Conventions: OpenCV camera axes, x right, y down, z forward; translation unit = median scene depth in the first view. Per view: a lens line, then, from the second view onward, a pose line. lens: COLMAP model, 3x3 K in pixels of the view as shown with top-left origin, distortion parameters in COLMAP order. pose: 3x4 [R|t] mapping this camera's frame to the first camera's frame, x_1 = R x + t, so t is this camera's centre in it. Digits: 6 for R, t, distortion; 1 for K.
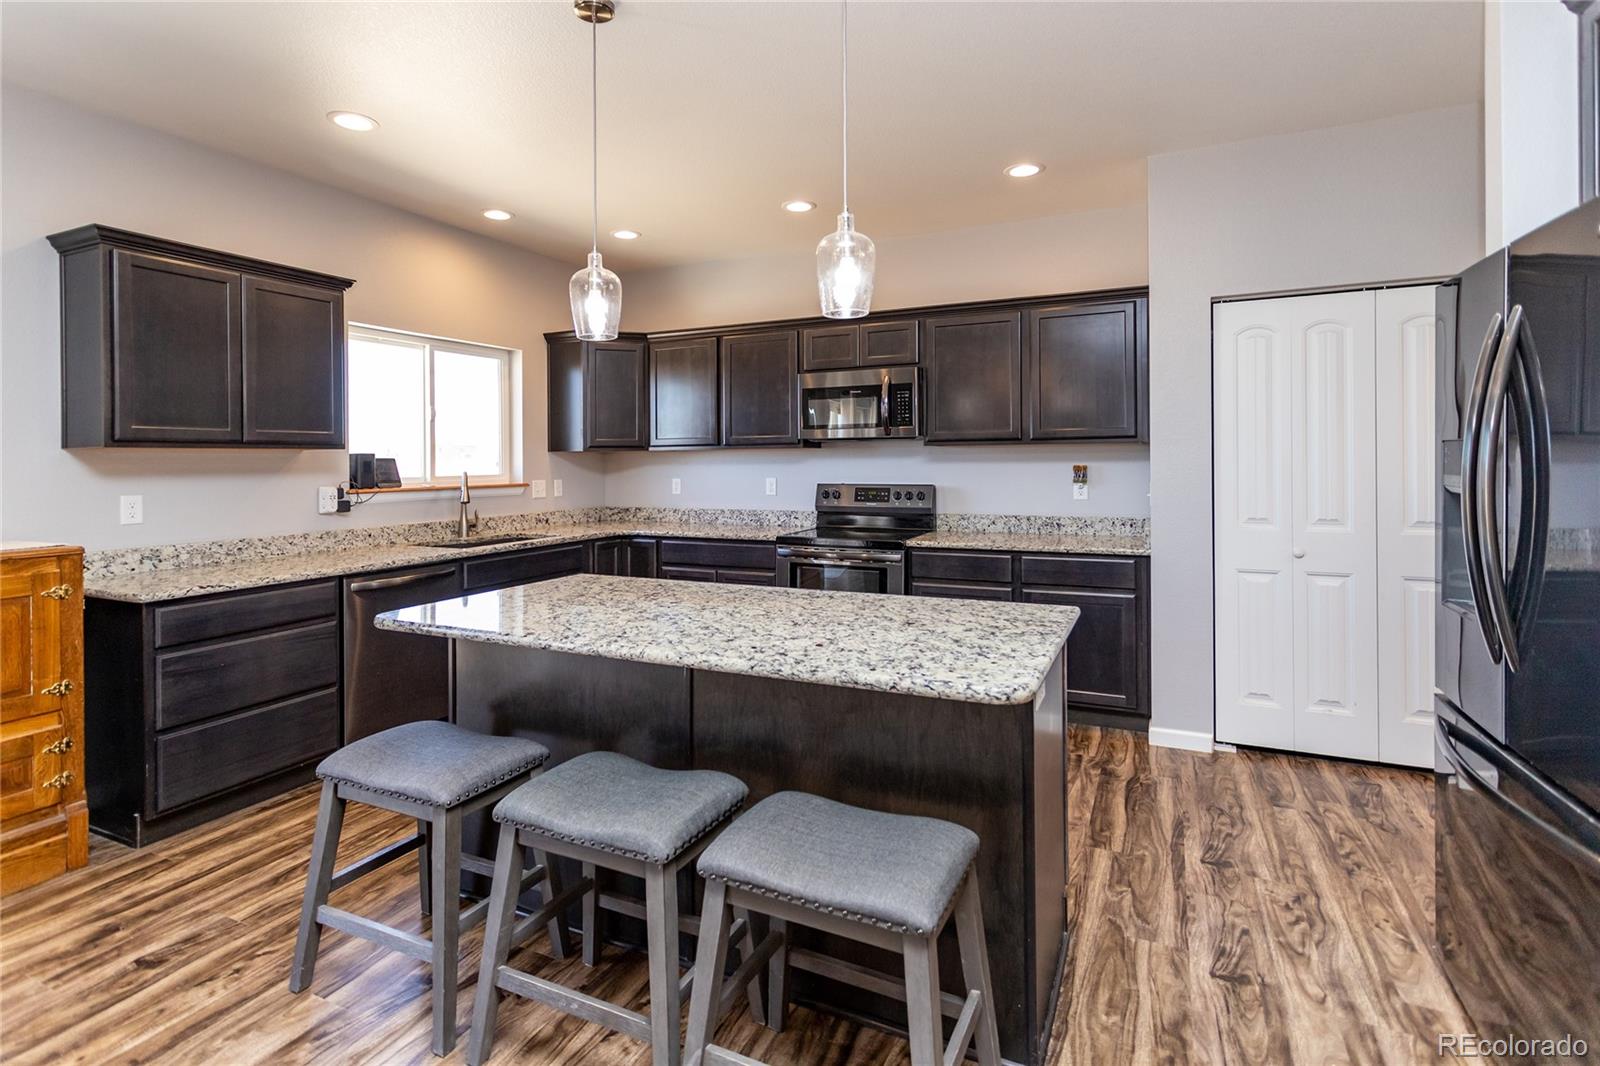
lens RADIAL K [[781.6, 0, 781.4], [0, 781.6, 455.4], [0, 0, 1]] dist [0.004799, -0.001703]
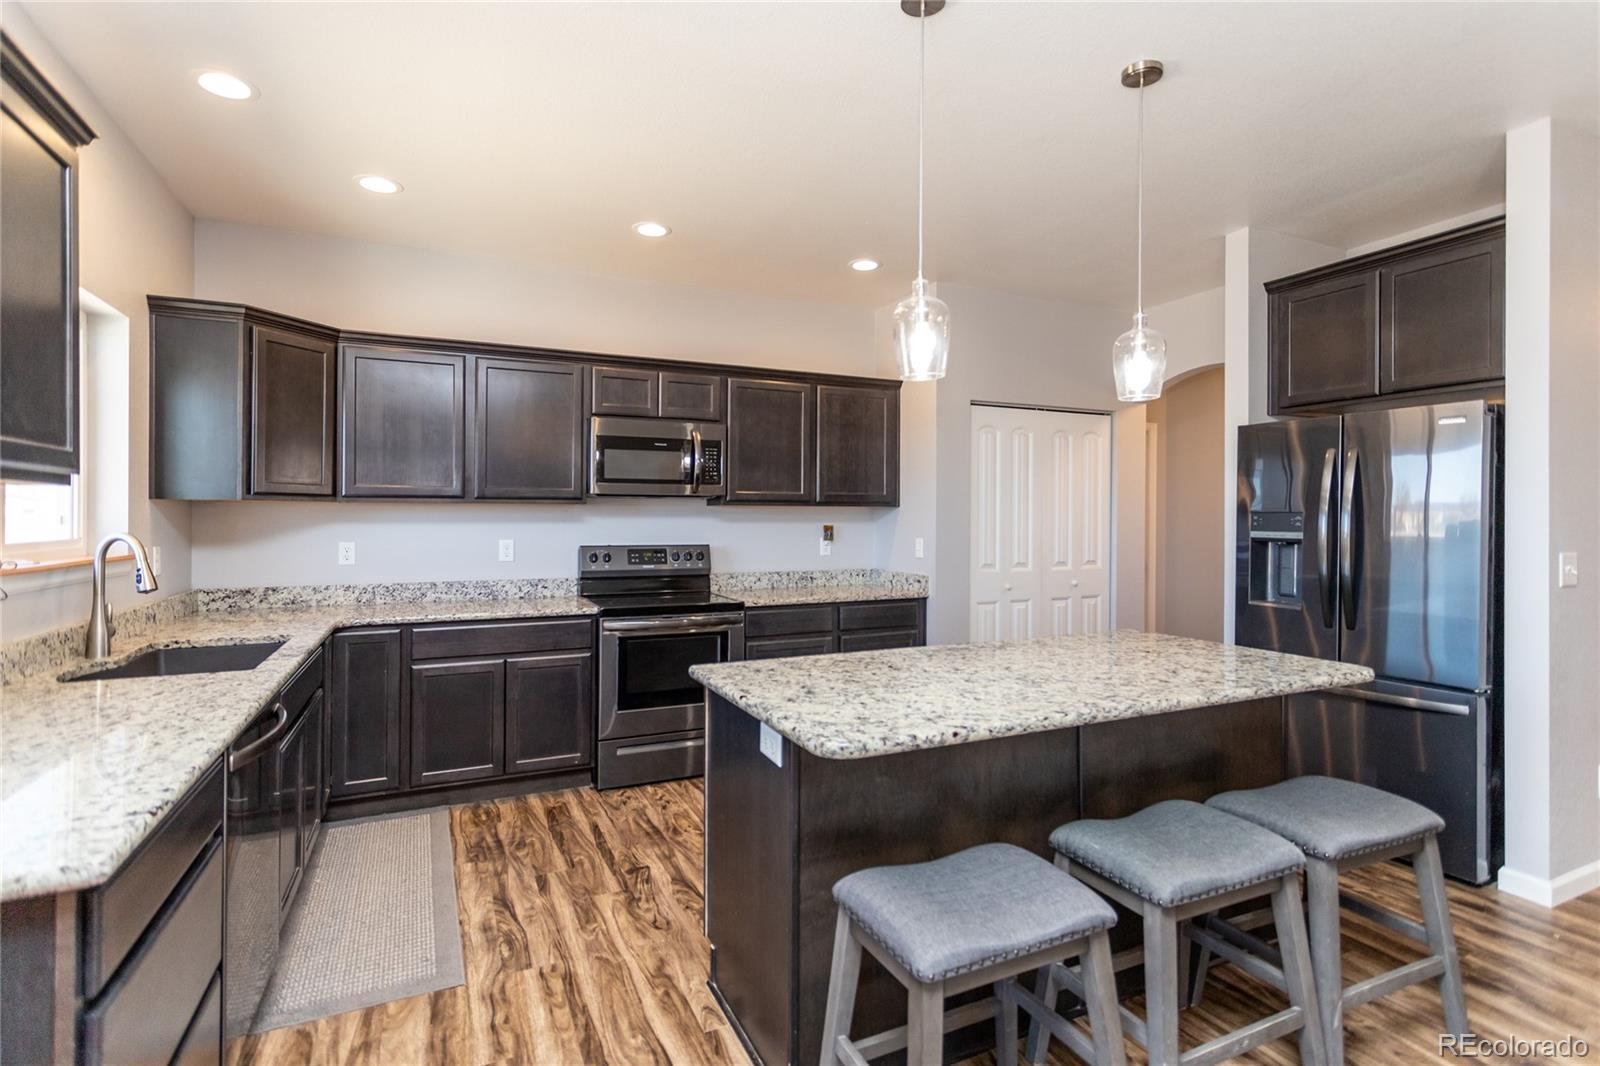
lens RADIAL K [[781.6, 0, 804.1], [0, 781.6, 529.0], [0, 0, 1]] dist [0.004799, -0.001703]
pose [[0.633640, -0.000418, 0.773628, -0.534369], [-0.011793, 0.999878, 0.010199, 0.006817], [-0.773538, -0.015586, 0.633558, 0.302058]]
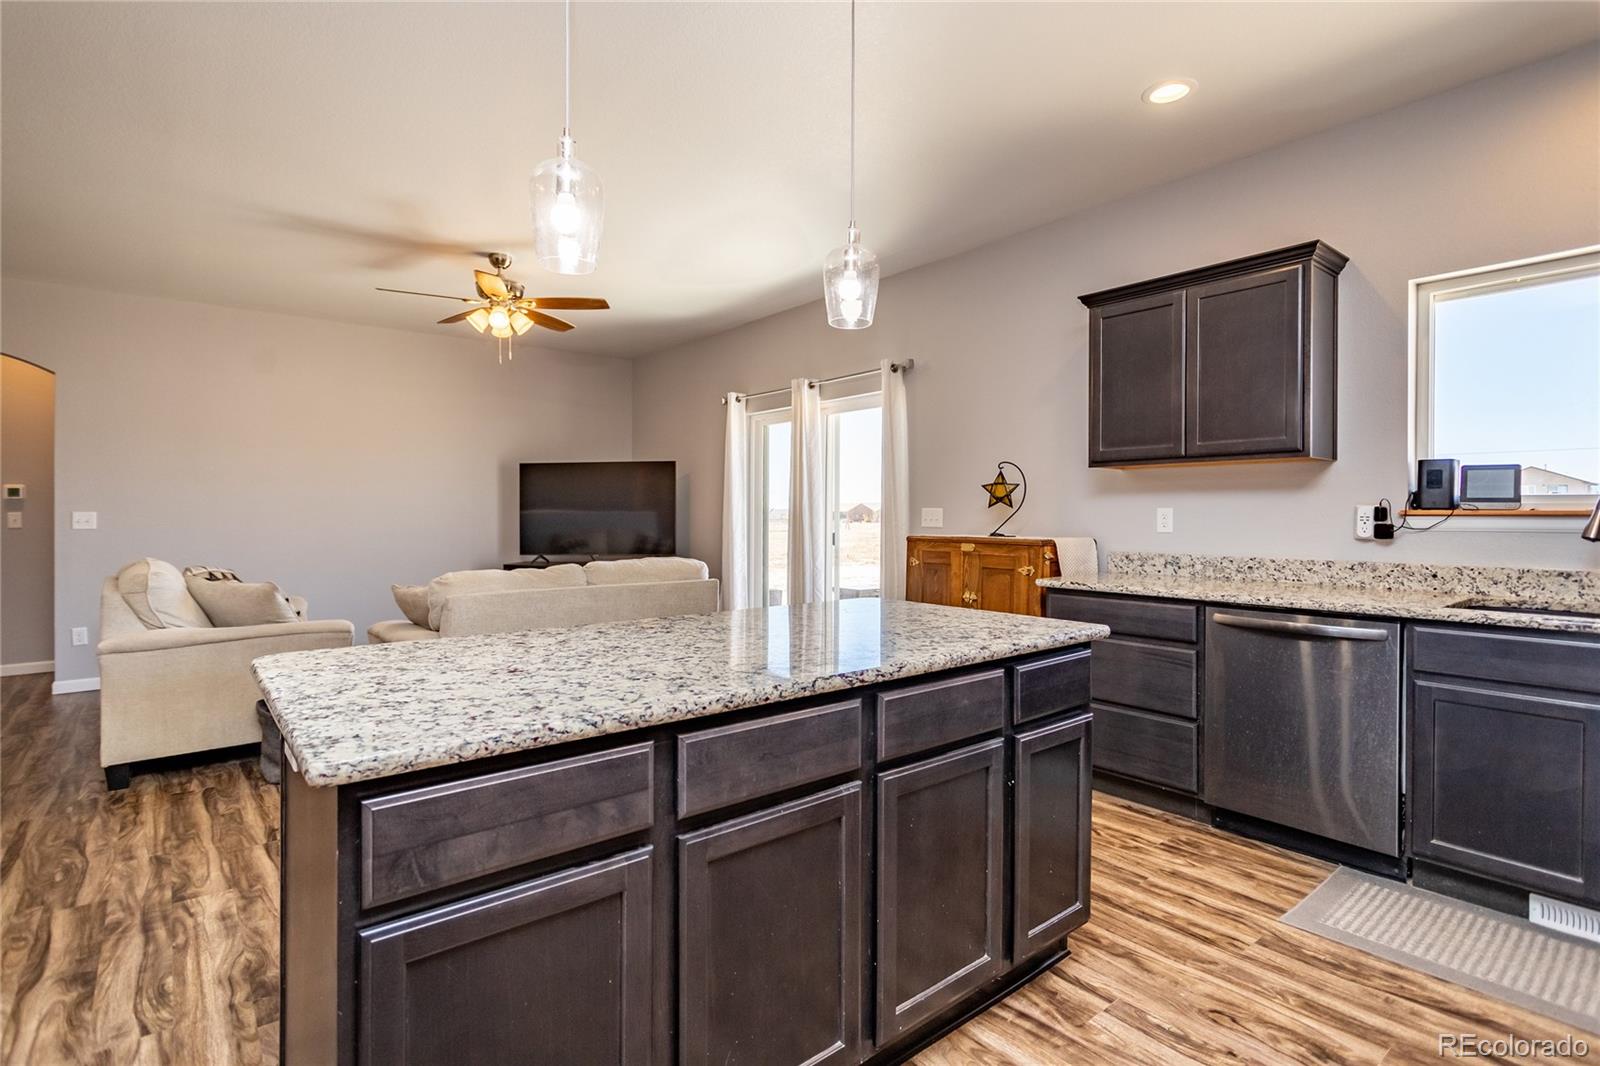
lens RADIAL K [[781.6, 0, 814.3], [0, 781.6, 527.5], [0, 0, 1]] dist [0.004799, -0.001703]
pose [[-0.410154, 0.037272, -0.911254, 0.324876], [0.019141, 0.999296, 0.032258, 0.023372], [0.911815, -0.004211, -0.410579, 0.726278]]
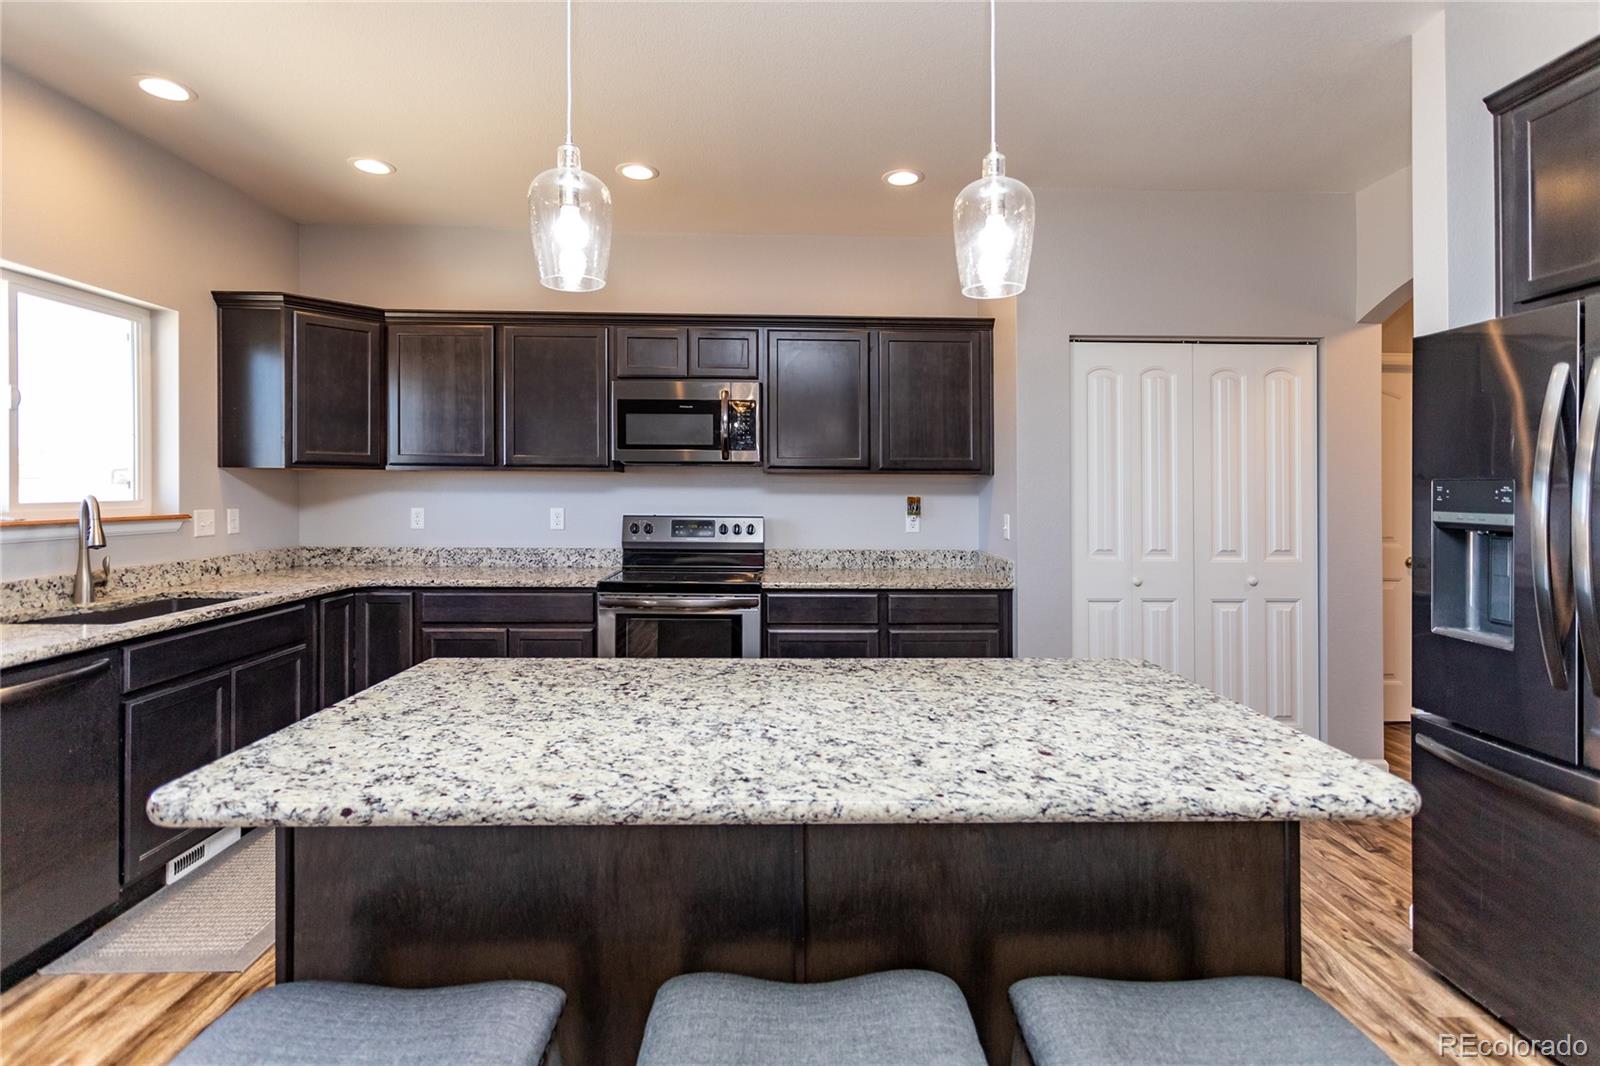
lens RADIAL K [[781.6, 0, 786.7], [0, 781.6, 494.7], [0, 0, 1]] dist [0.004799, -0.001703]
pose [[0.890810, 0.013373, 0.454179, -0.202429], [-0.018722, 0.999798, 0.007281, 0.005555], [-0.453990, -0.014989, 0.890881, 0.208815]]
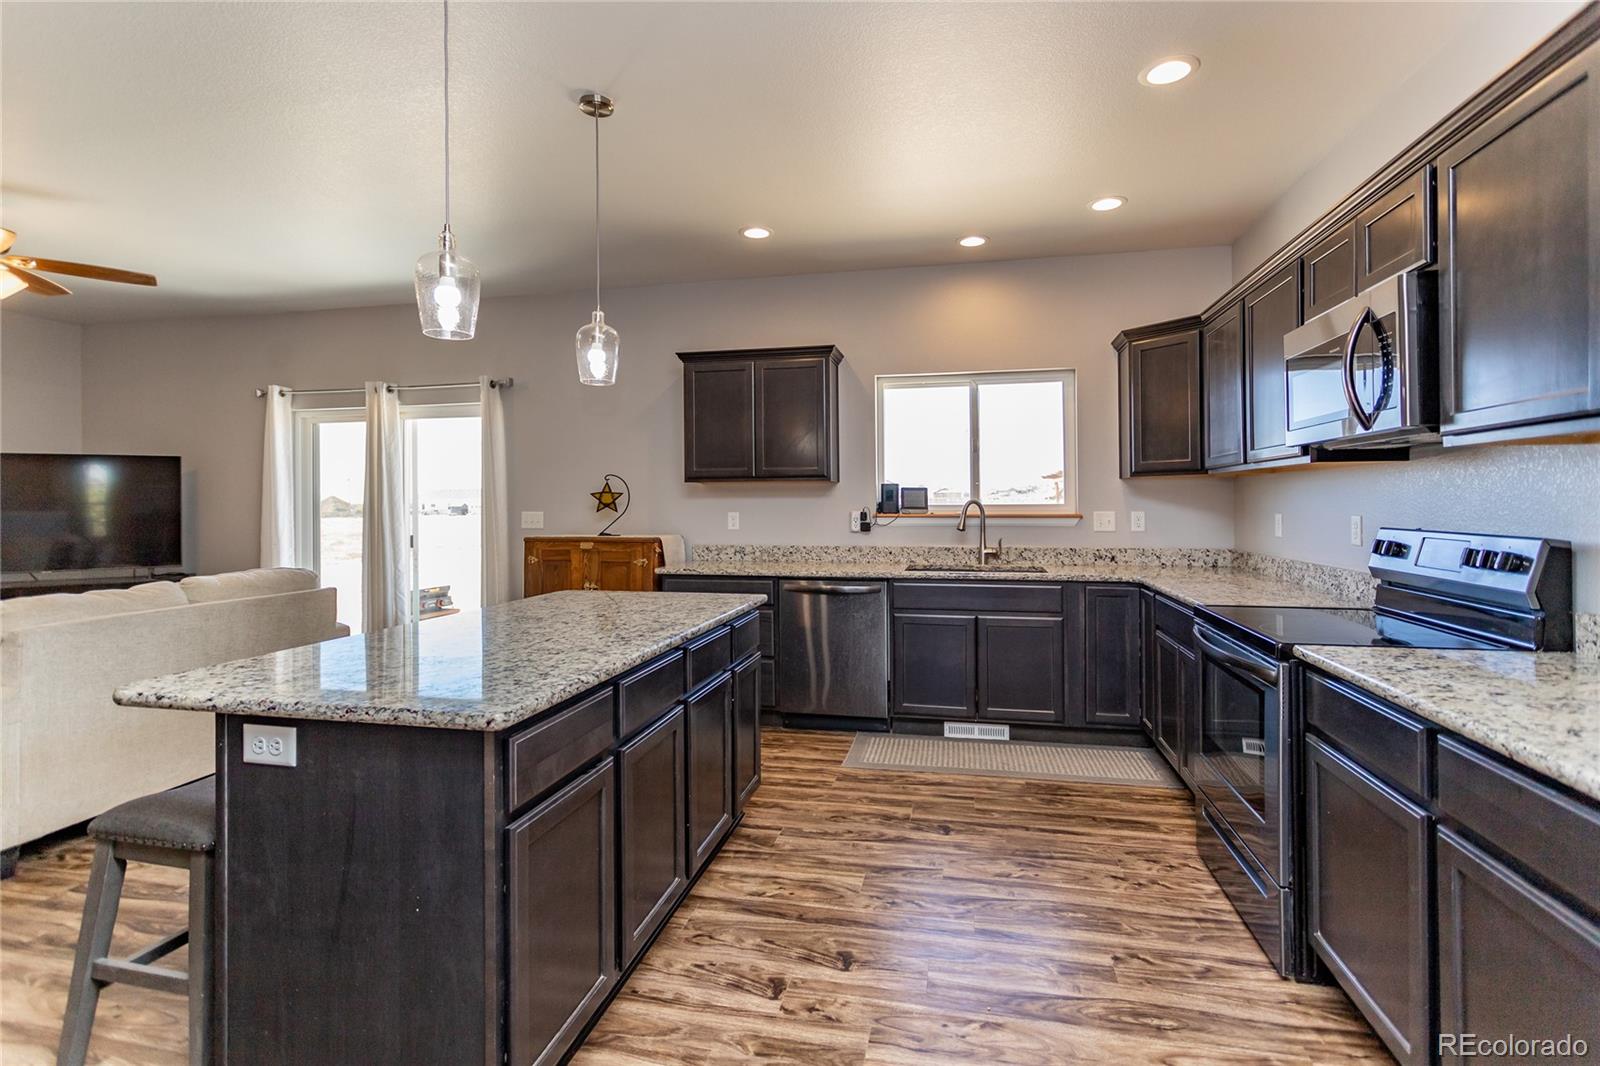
lens RADIAL K [[747.4, 0, 808.9], [0, 747.4, 516.0], [0, 0, 1]] dist [-0.011766, 0.000098]
pose [[0.242261, 0.033624, -0.969628, 0.510120], [0.011586, 0.999228, 0.037546, 0.001963], [0.970142, -0.020330, 0.241684, 0.563847]]
